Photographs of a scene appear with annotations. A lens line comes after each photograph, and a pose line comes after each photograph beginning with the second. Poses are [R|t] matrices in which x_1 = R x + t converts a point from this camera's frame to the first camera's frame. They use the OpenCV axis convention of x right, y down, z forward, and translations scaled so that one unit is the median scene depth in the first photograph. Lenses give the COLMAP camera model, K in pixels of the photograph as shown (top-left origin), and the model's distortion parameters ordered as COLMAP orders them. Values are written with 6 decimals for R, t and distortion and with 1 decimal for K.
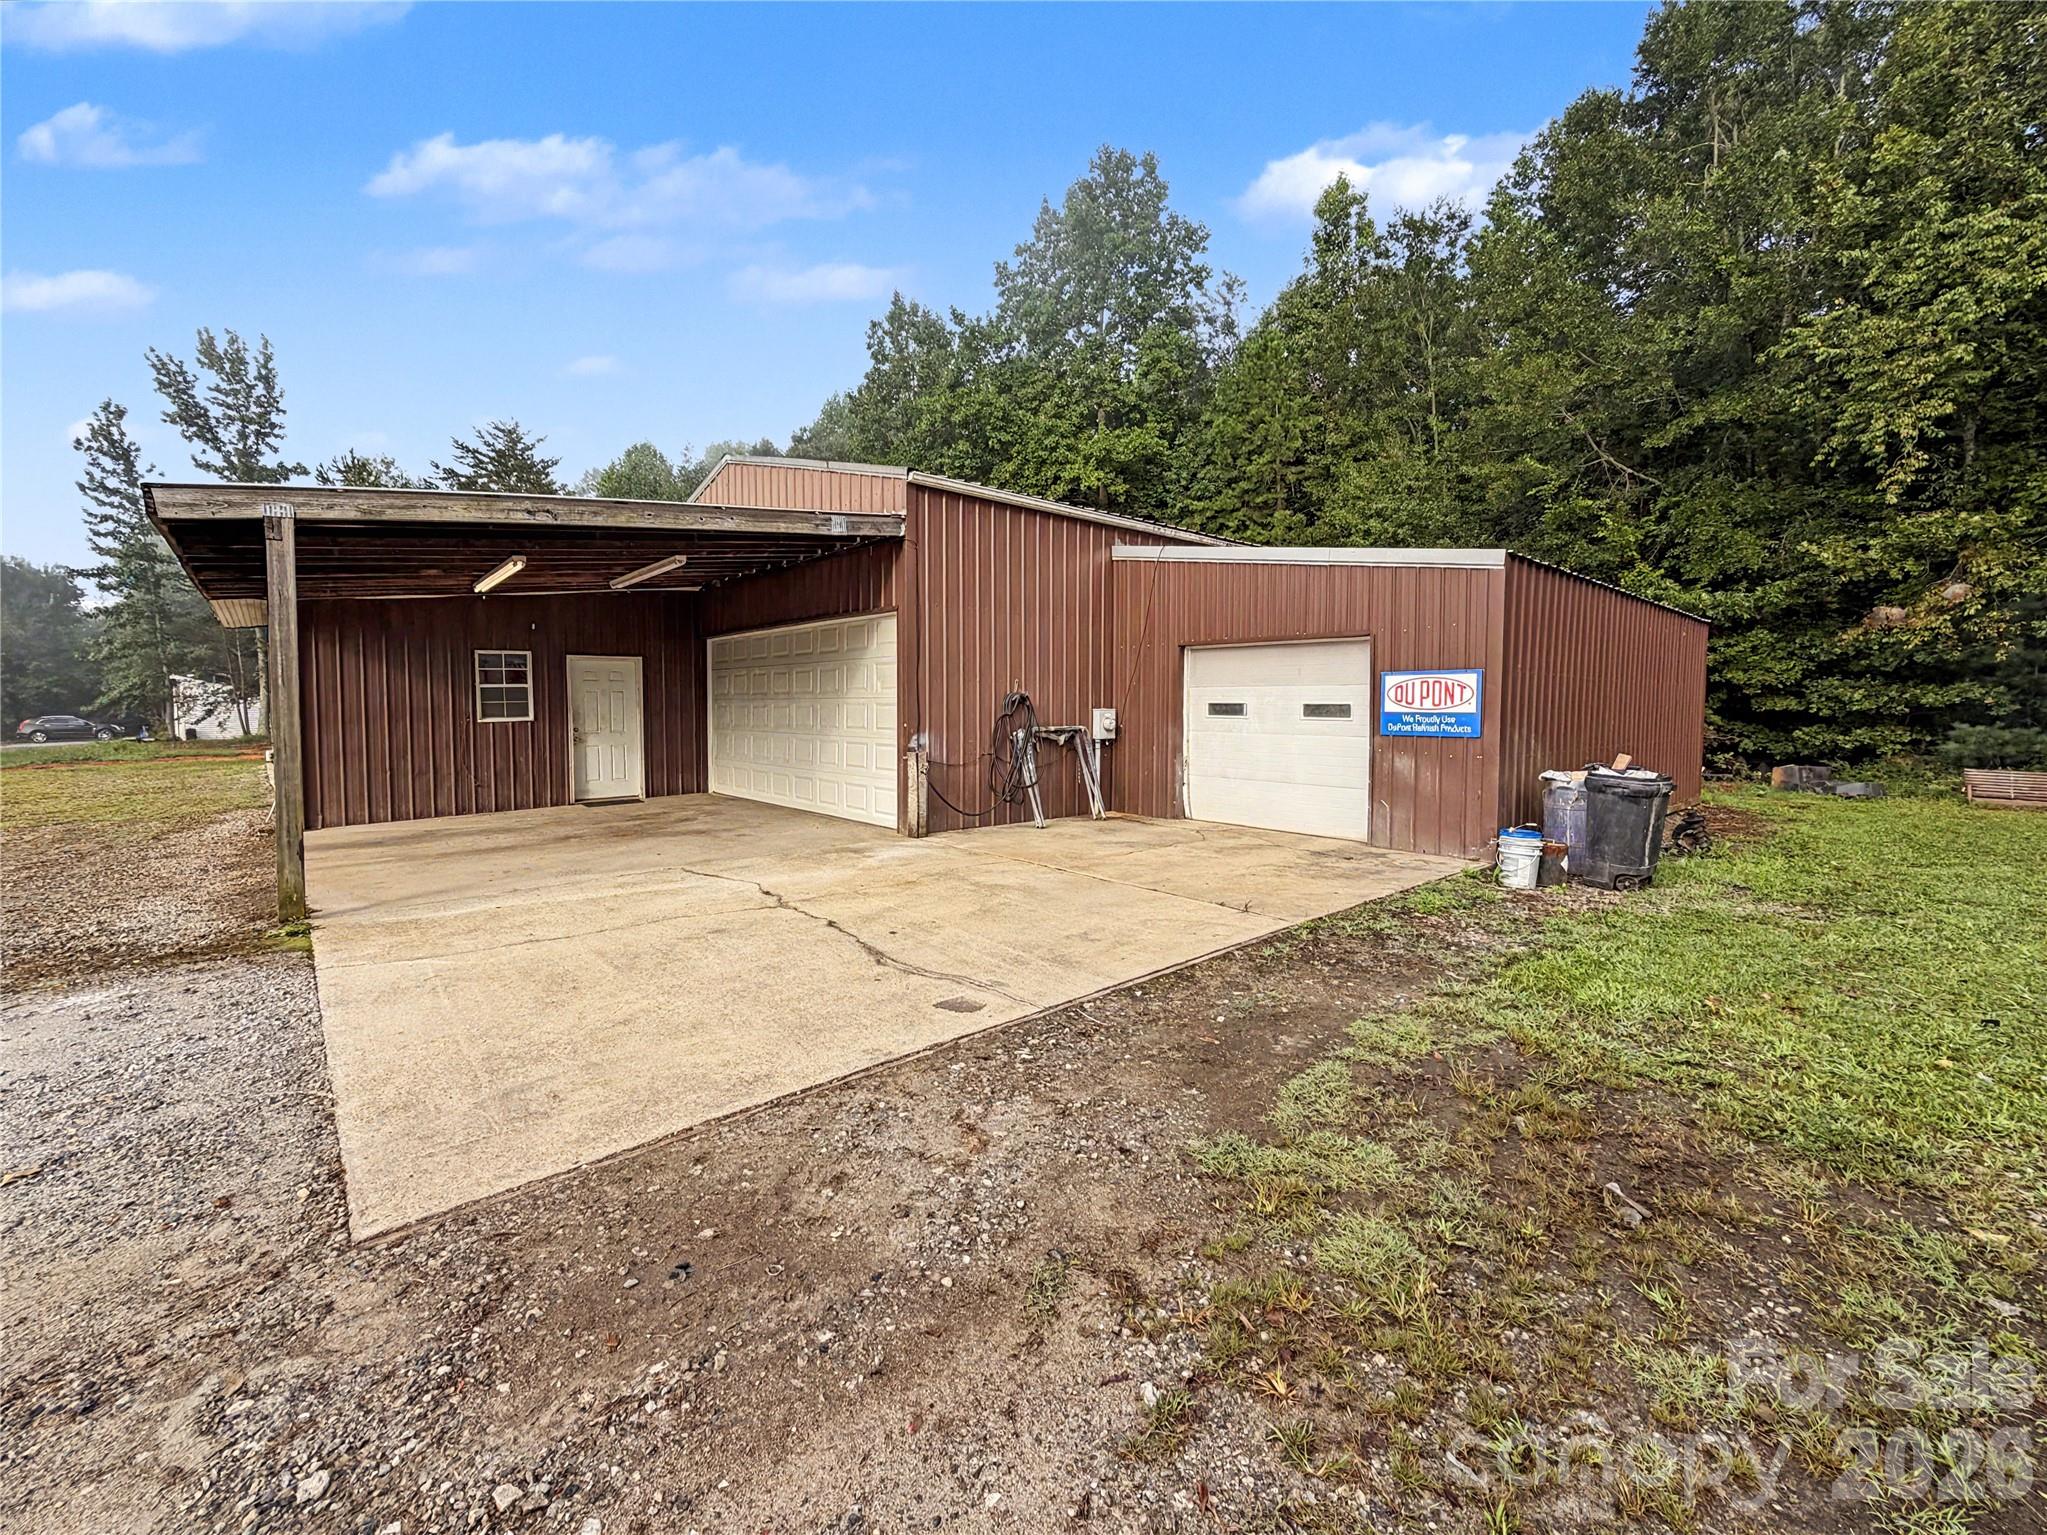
lens RADIAL K [[835.2, 0, 1026.7], [0, 835.2, 740.7], [0, 0, 1]] dist [0.000286, 0.000000]
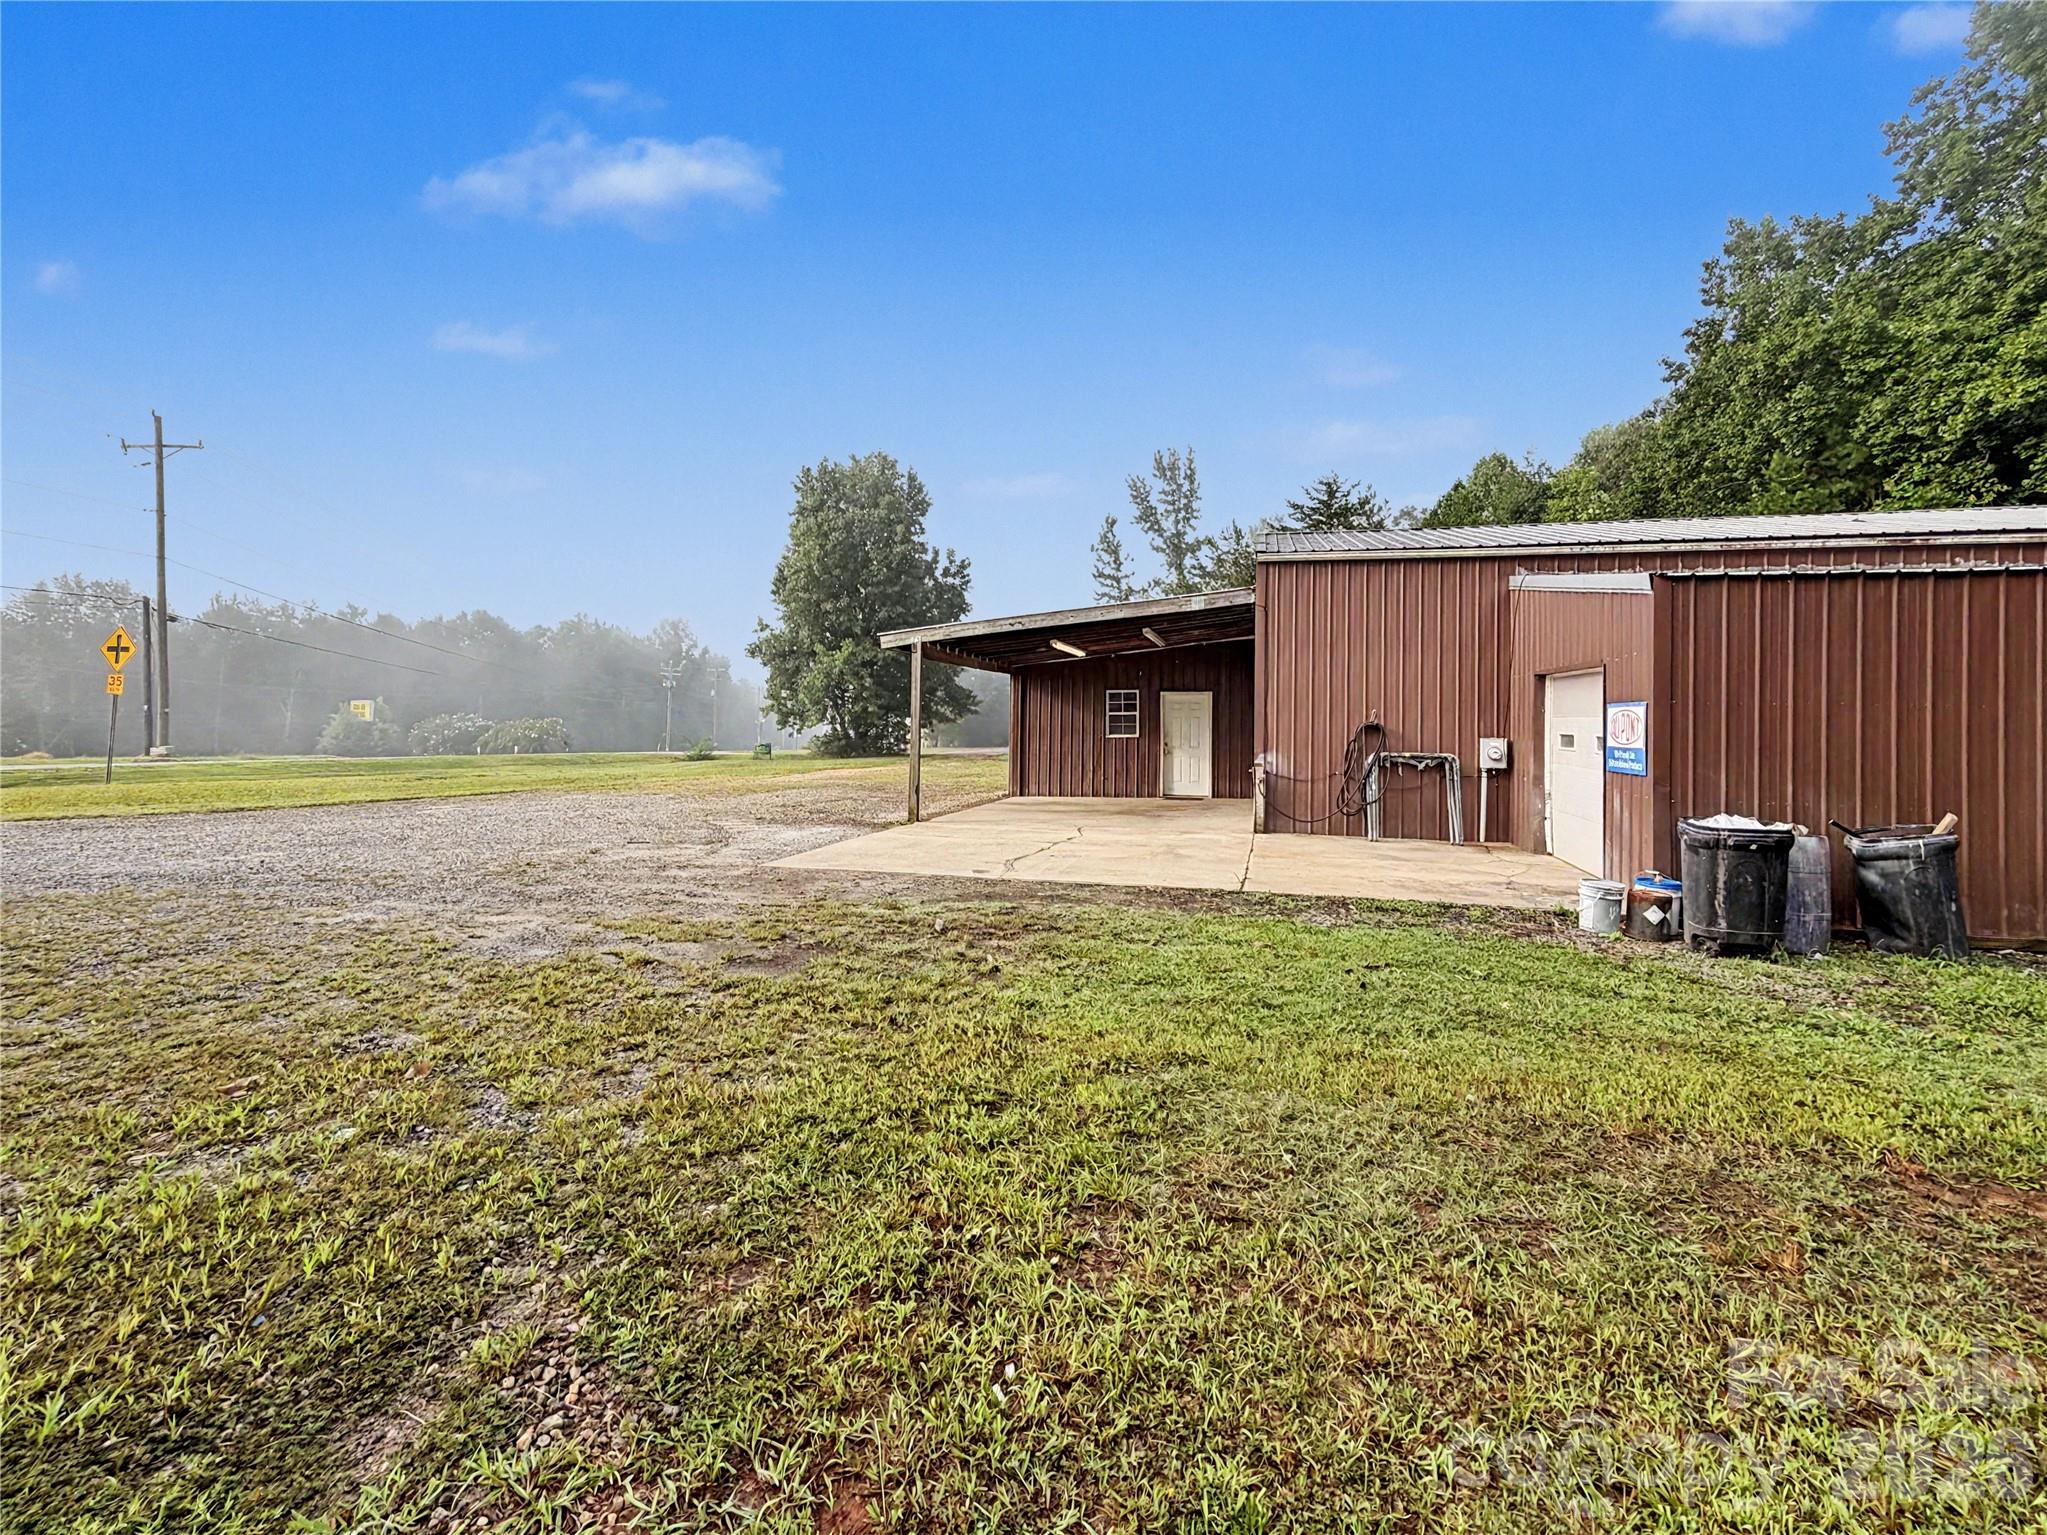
lens RADIAL K [[915.1, 0, 1031.1], [0, 915.1, 699.6], [0, 0, 1]] dist [0.000124, -0.000136]
pose [[0.581348, -0.010194, -0.813591, 0.550294], [-0.050006, 0.997584, -0.048230, -0.002867], [0.812117, 0.068723, 0.579433, -0.076788]]
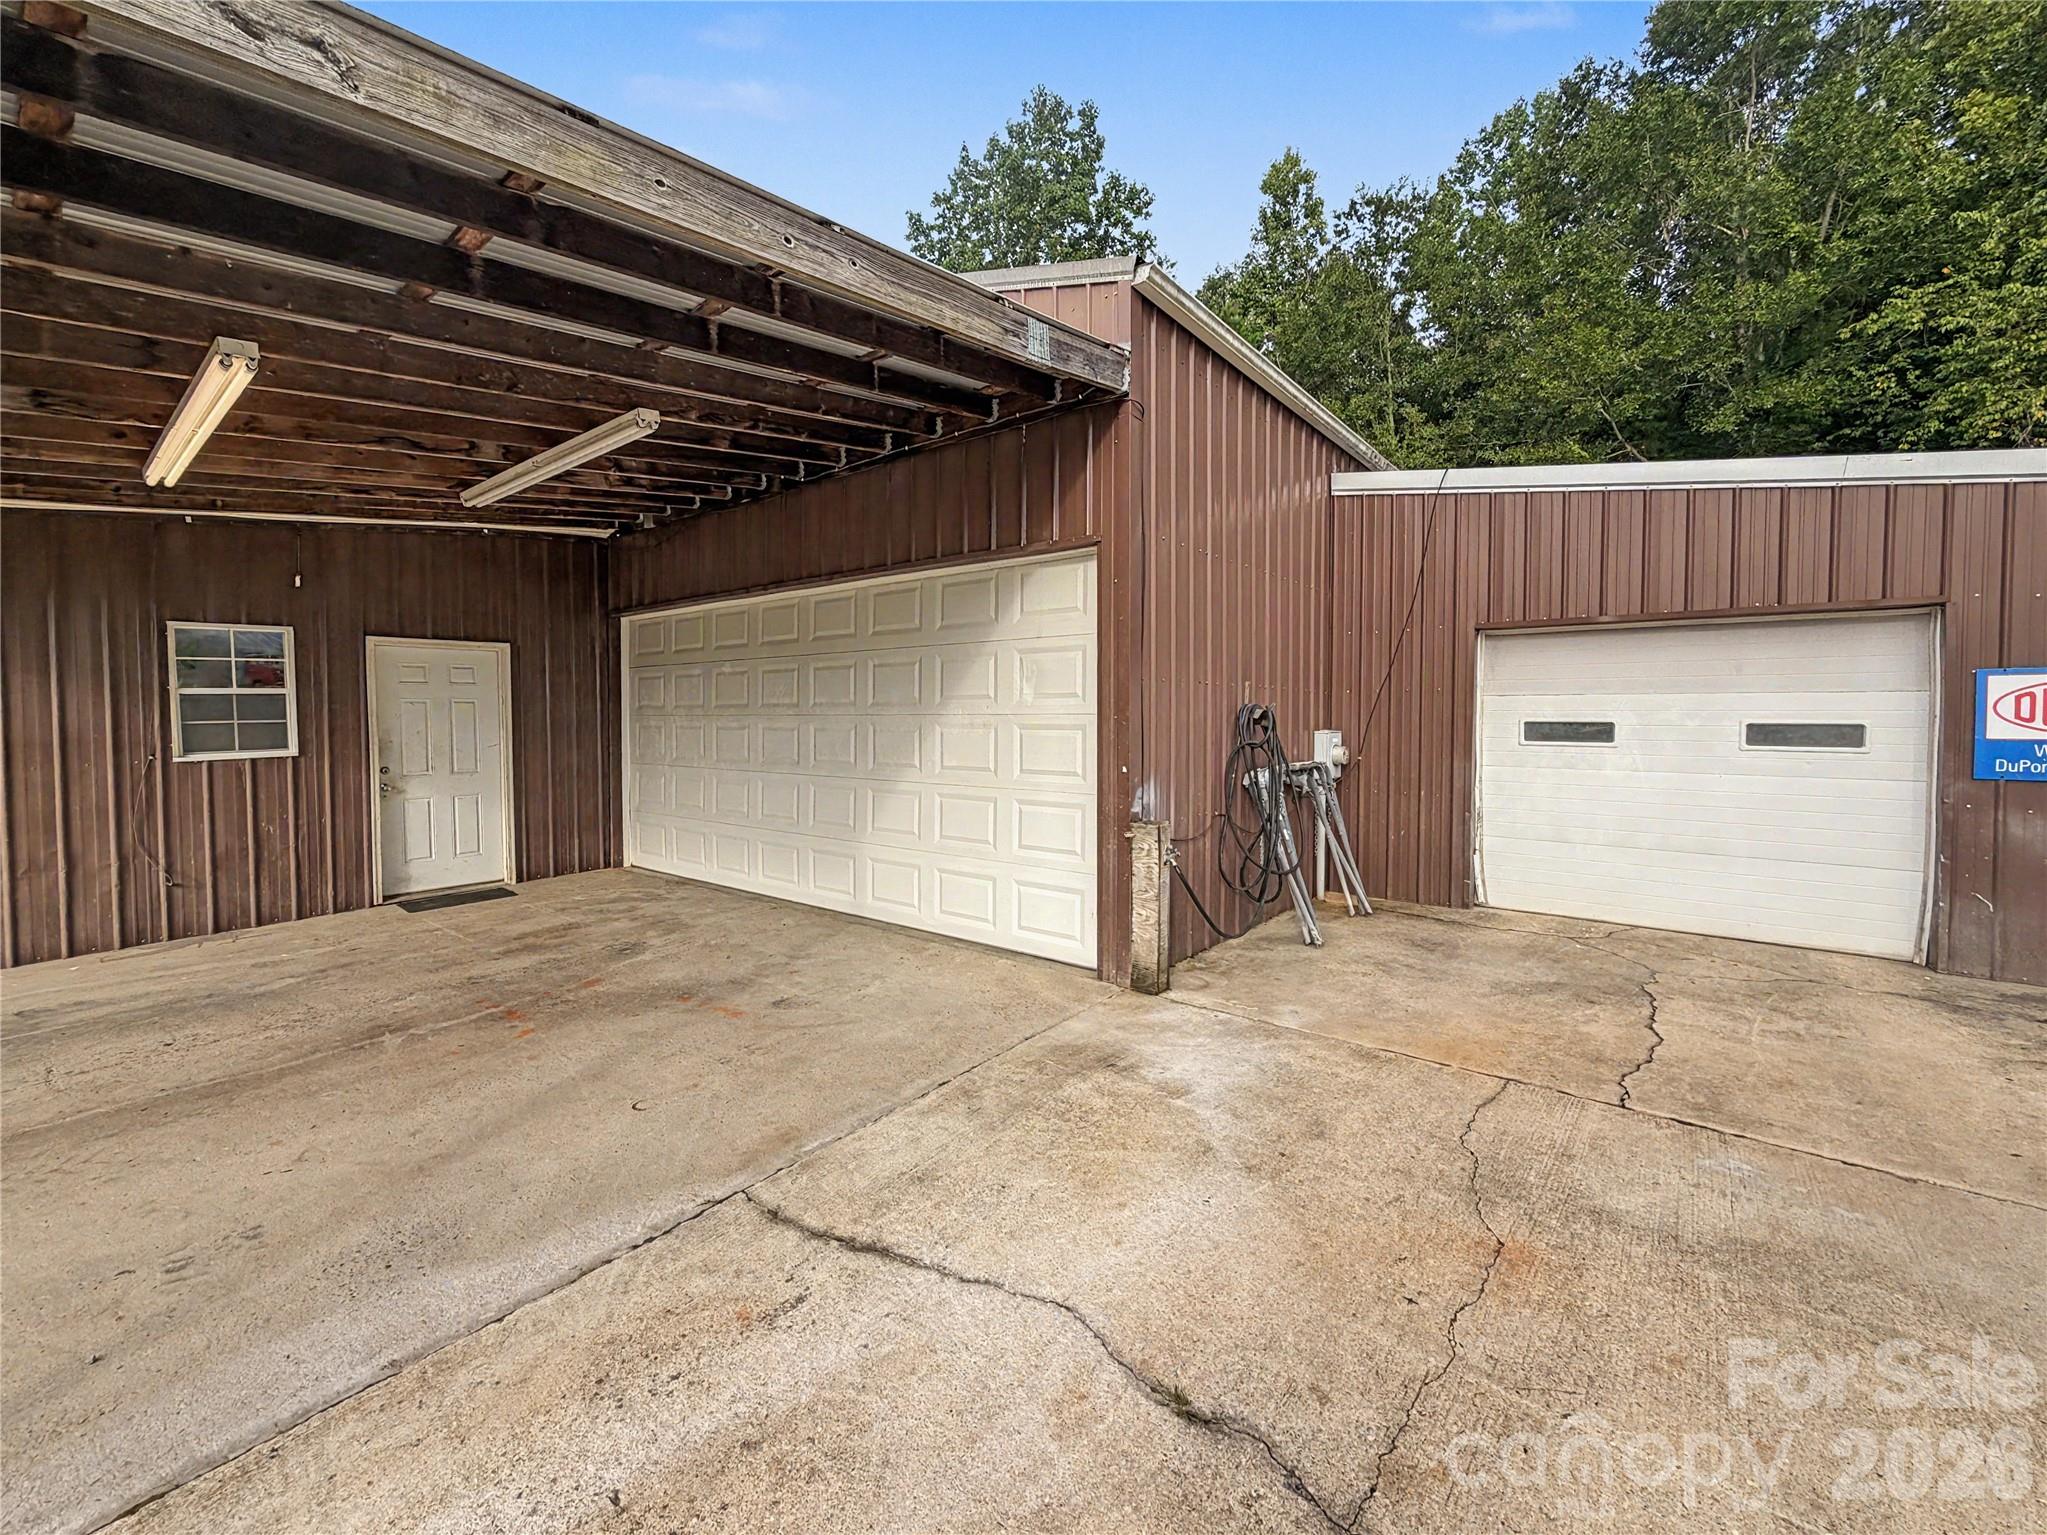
lens RADIAL K [[835.2, 0, 1026.7], [0, 835.2, 740.7], [0, 0, 1]] dist [0.000286, 0.000000]
pose [[0.985001, -0.007465, 0.172388, -0.196671], [0.009617, 0.999886, -0.011653, -0.020844], [-0.172281, 0.013137, 0.984960, 0.346715]]
